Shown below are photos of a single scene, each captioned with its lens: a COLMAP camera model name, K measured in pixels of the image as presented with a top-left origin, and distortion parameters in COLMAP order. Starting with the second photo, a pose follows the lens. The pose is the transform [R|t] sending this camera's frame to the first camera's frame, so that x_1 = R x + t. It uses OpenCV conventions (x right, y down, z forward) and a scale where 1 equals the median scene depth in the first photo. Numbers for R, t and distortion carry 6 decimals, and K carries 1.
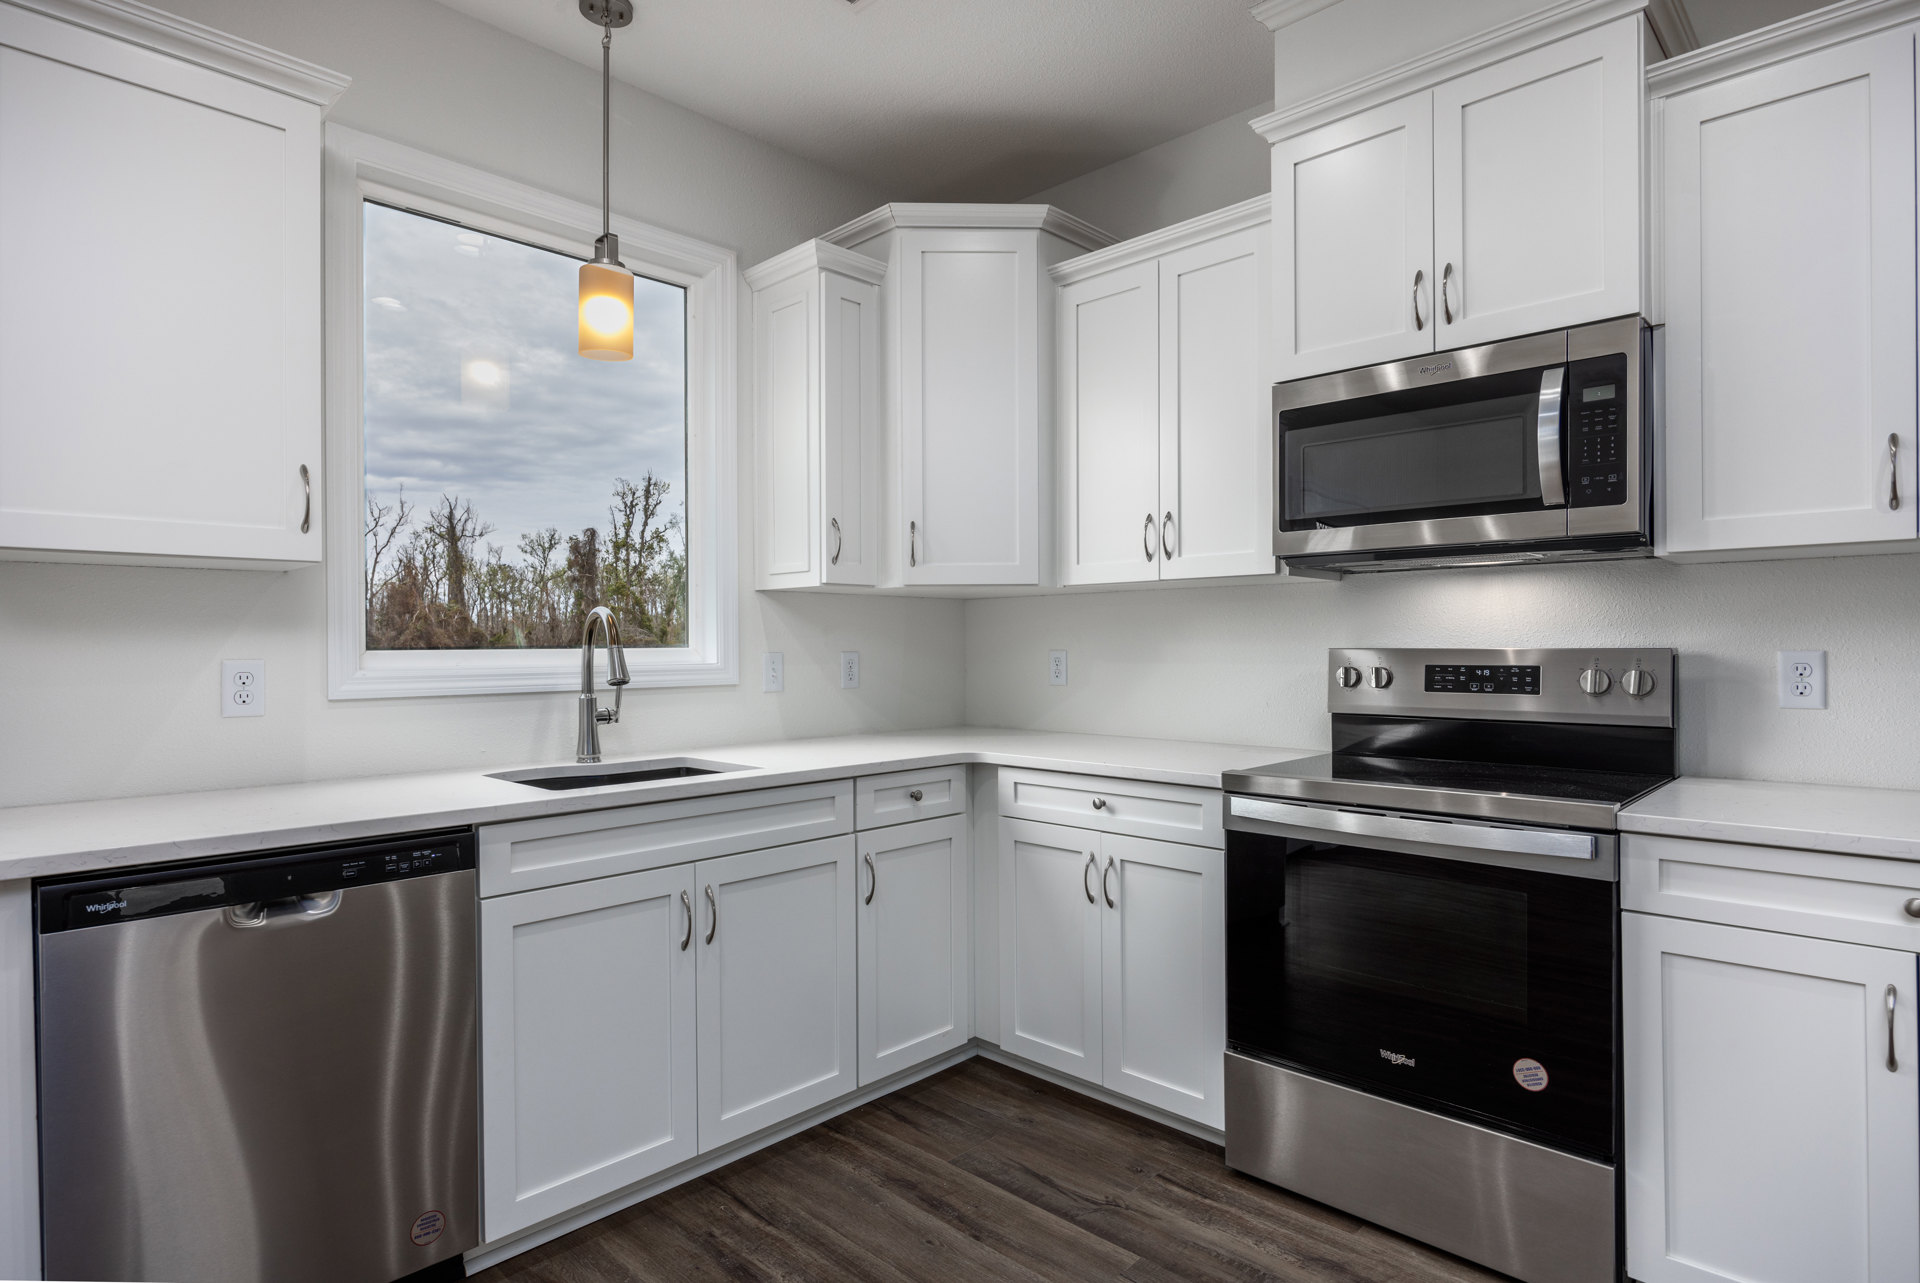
lens RADIAL K [[1002.7, 0, 952.7], [0, 1002.7, 652.9], [0, 0, 1]] dist [-0.018103, -0.001487]
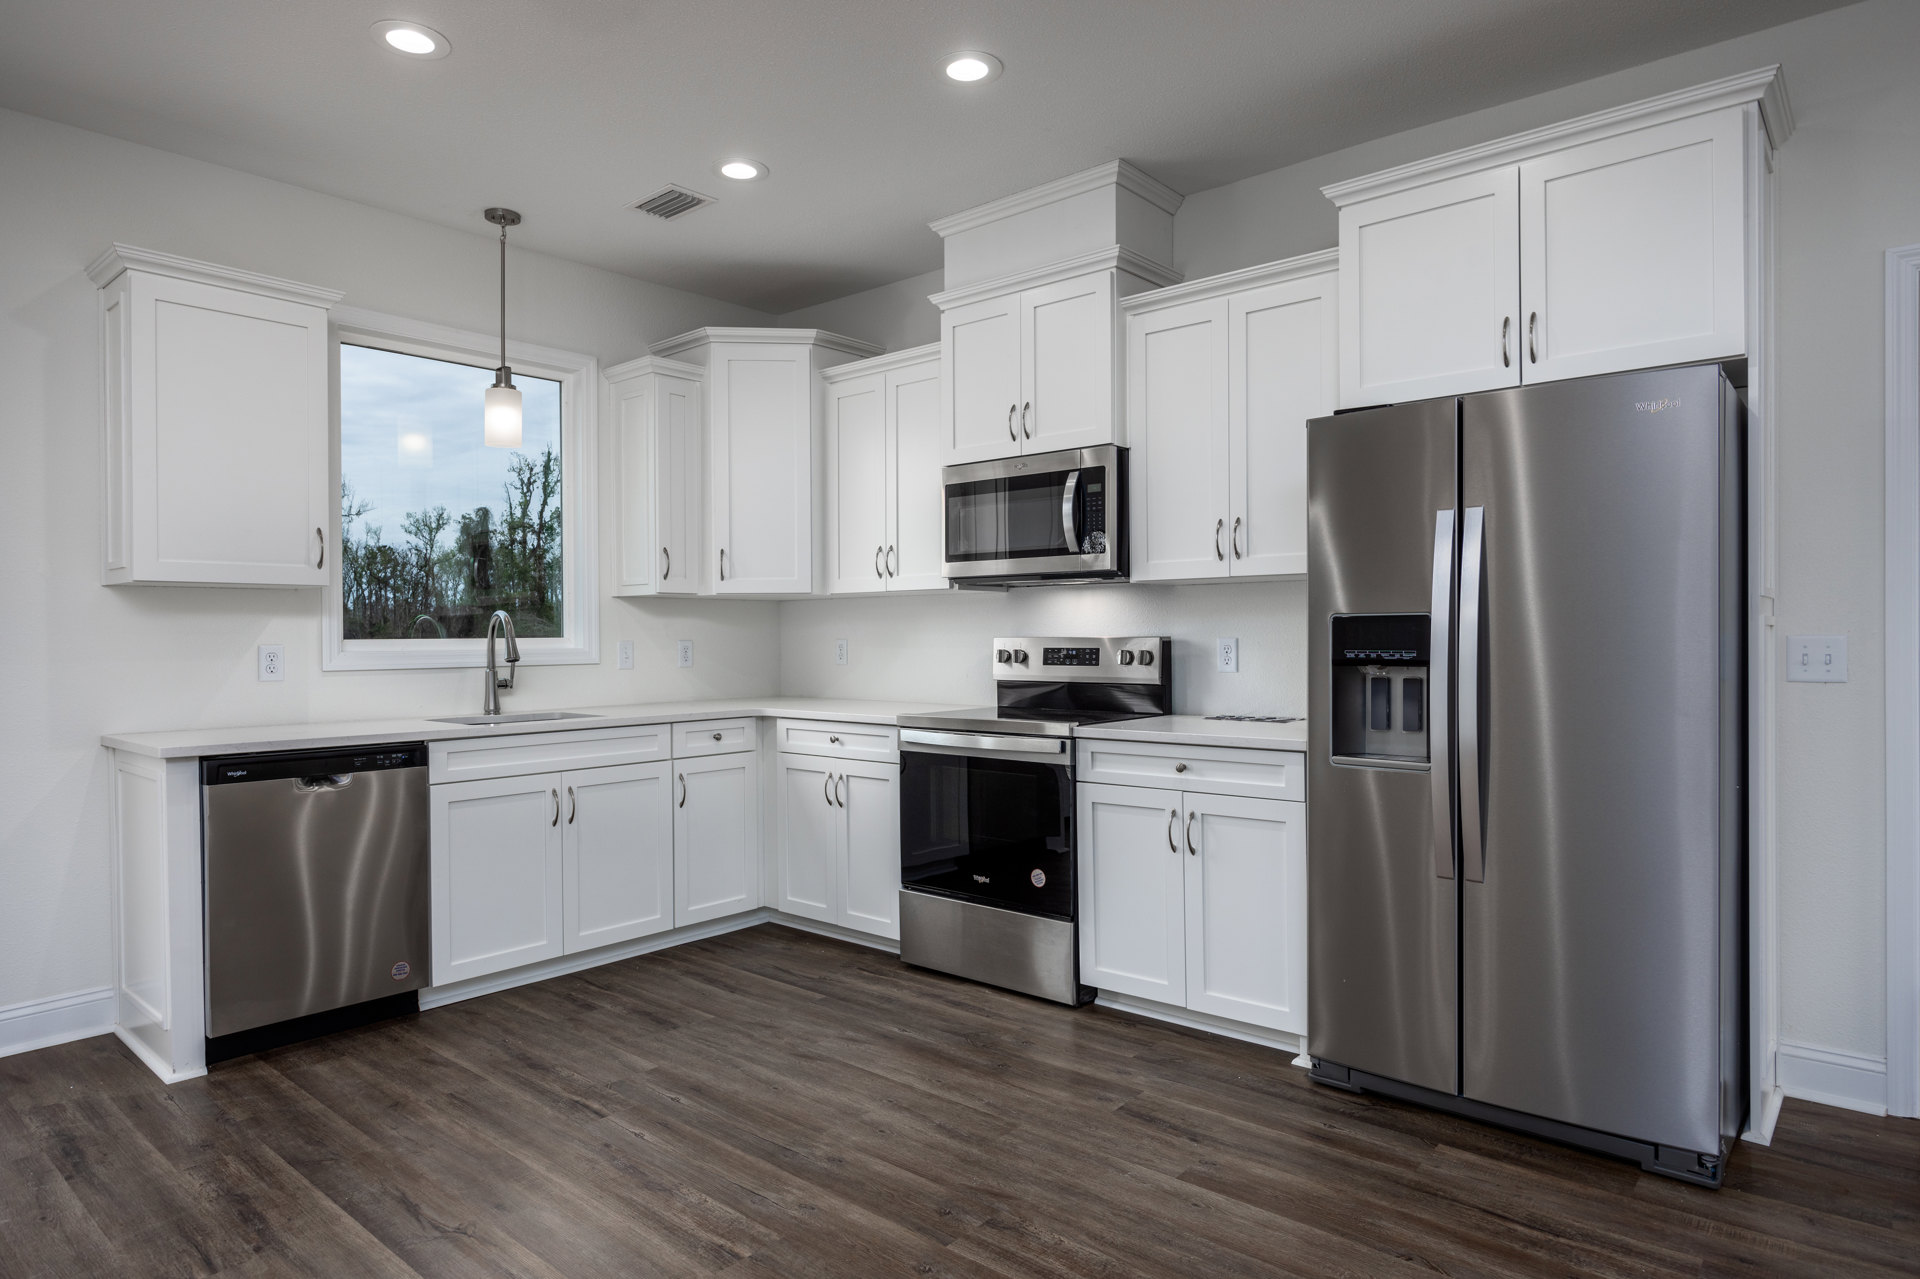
lens RADIAL K [[1119.7, 0, 963.0], [0, 1119.7, 645.3], [0, 0, 1]] dist [-0.009011, 0.001052]
pose [[0.998271, -0.001802, 0.058756, 0.253327], [0.001747, 0.999998, 0.000995, 0.006381], [-0.058758, -0.000891, 0.998272, -0.747769]]
